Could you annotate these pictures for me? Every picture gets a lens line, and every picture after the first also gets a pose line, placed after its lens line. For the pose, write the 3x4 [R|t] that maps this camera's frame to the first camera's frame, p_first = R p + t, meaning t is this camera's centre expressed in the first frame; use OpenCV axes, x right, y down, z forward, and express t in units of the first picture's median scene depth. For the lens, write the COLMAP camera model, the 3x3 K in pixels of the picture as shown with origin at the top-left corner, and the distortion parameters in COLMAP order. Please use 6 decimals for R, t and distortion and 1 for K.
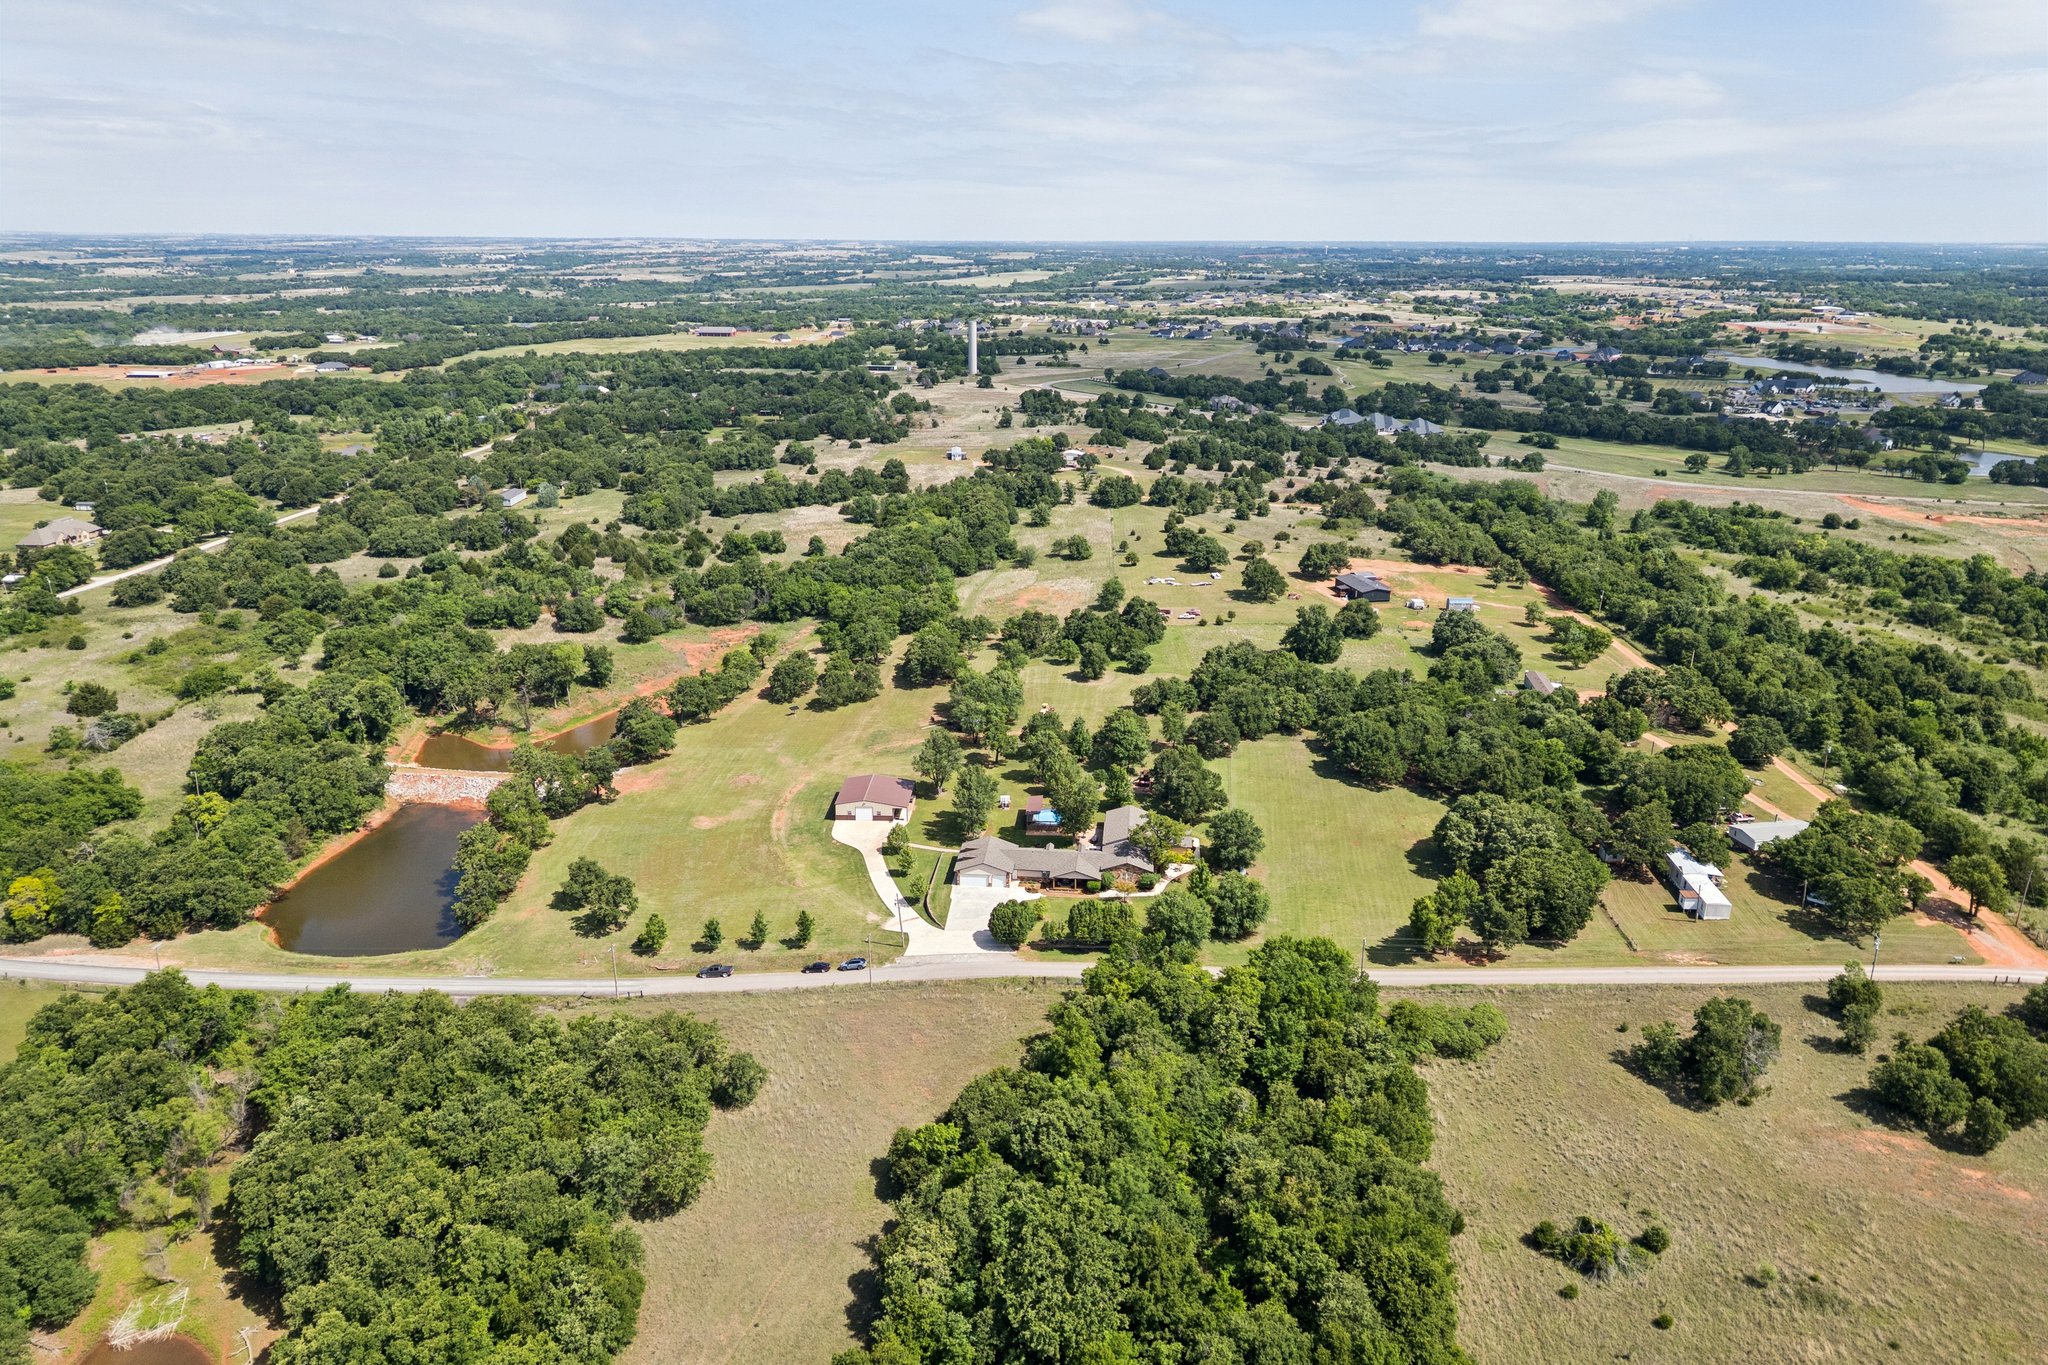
lens RADIAL K [[1426.1, 0, 1008.0], [0, 1426.1, 667.2], [0, 0, 1]] dist [0.072382, -0.069271]
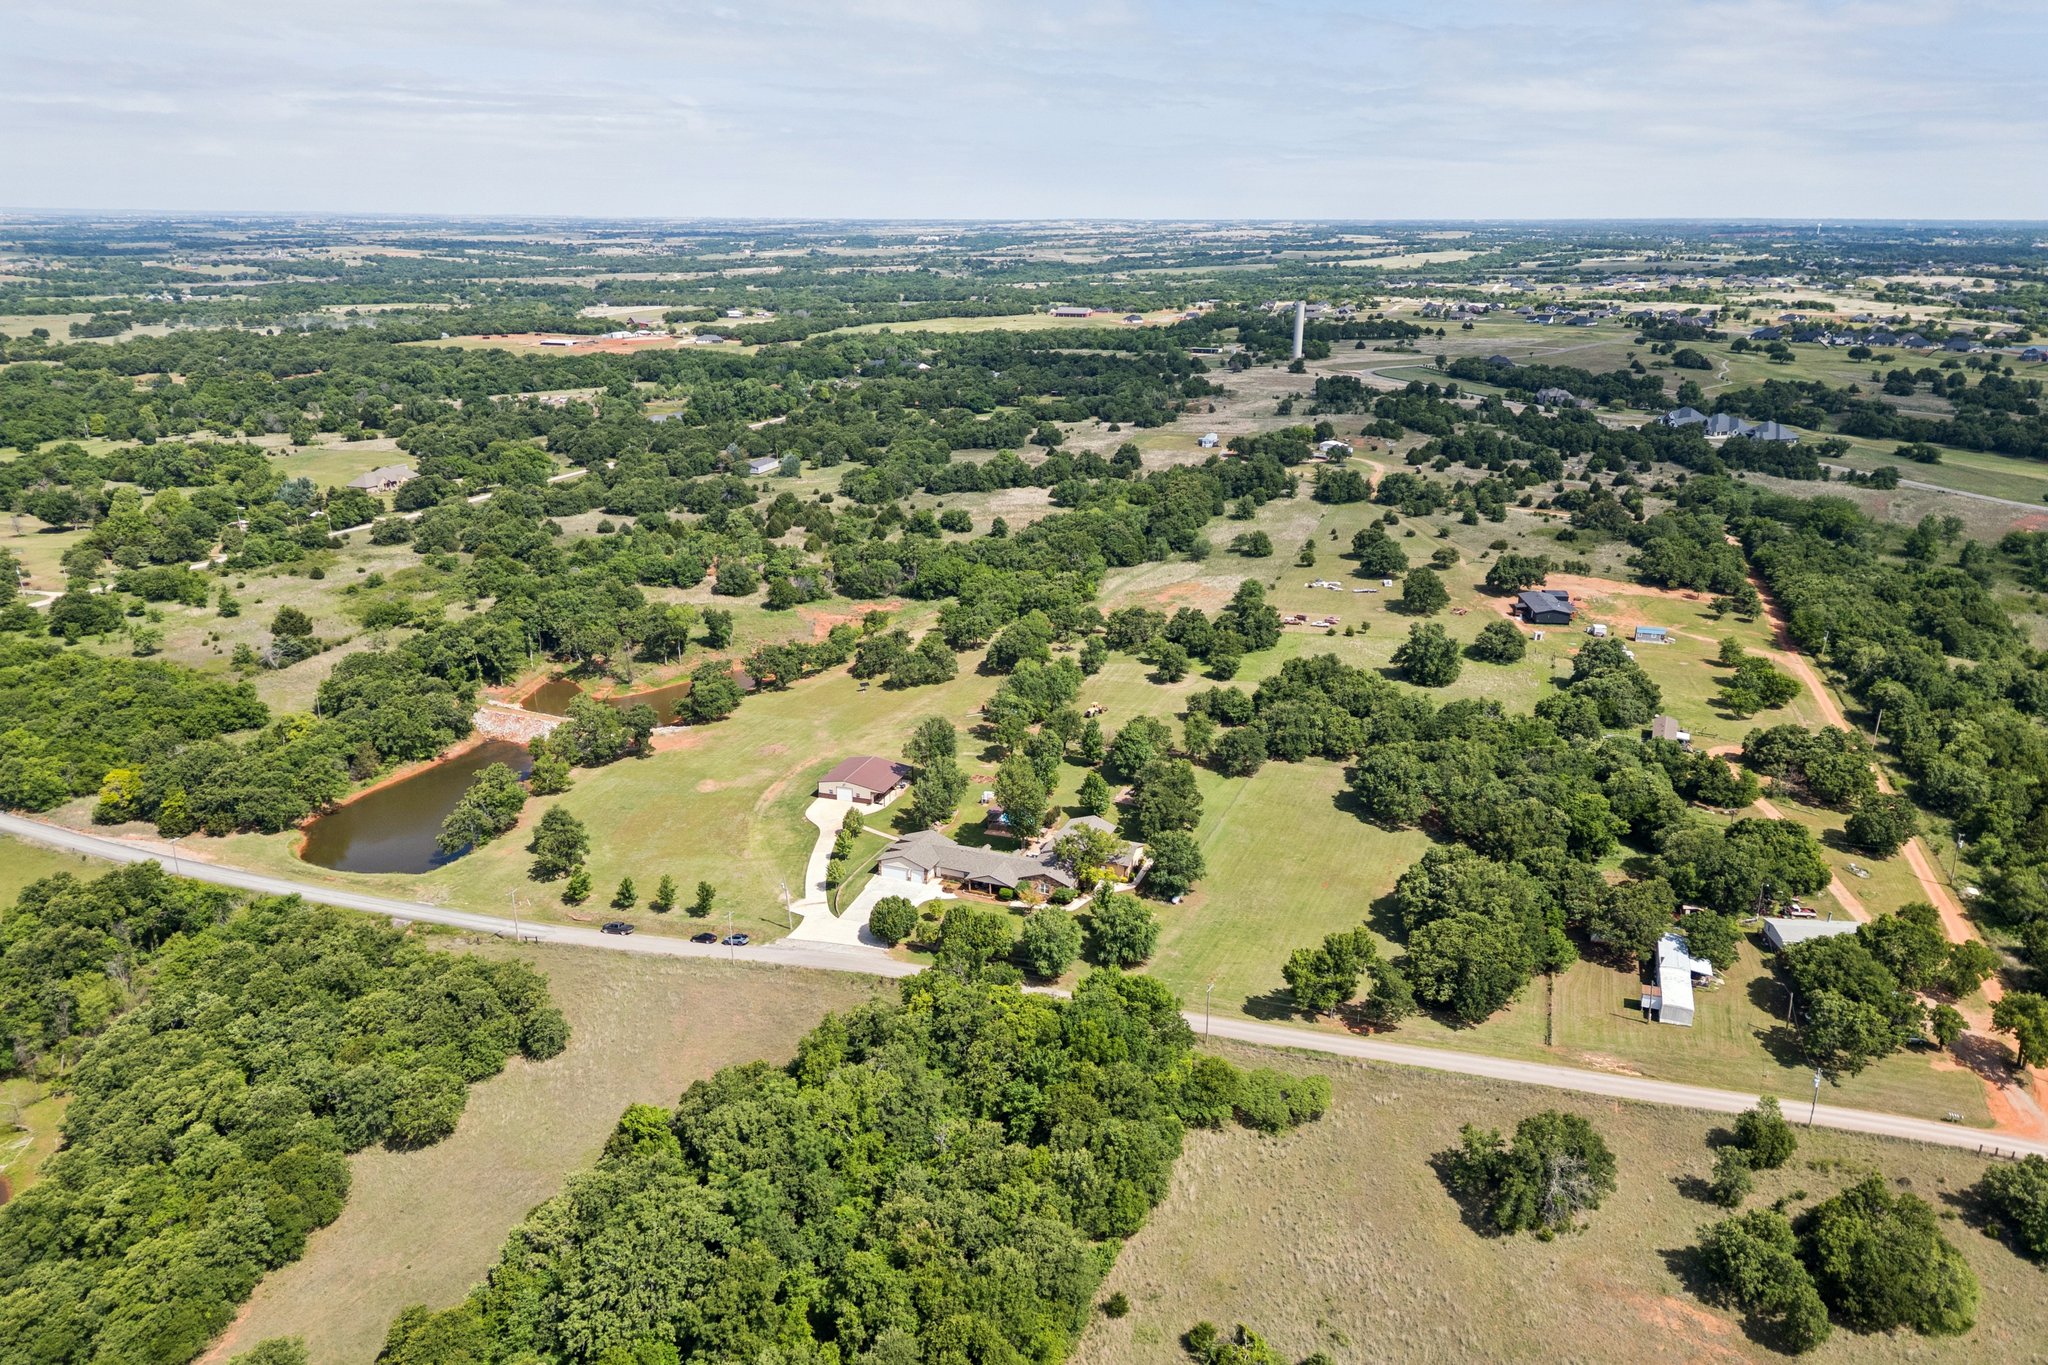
lens RADIAL K [[1426.1, 0, 1012.0], [0, 1426.1, 689.8], [0, 0, 1]] dist [0.072382, -0.069271]
pose [[0.959458, 0.088439, -0.267618, 0.225882], [-0.081335, 0.995980, 0.037539, -0.014435], [0.269862, -0.014250, 0.962793, 0.057069]]
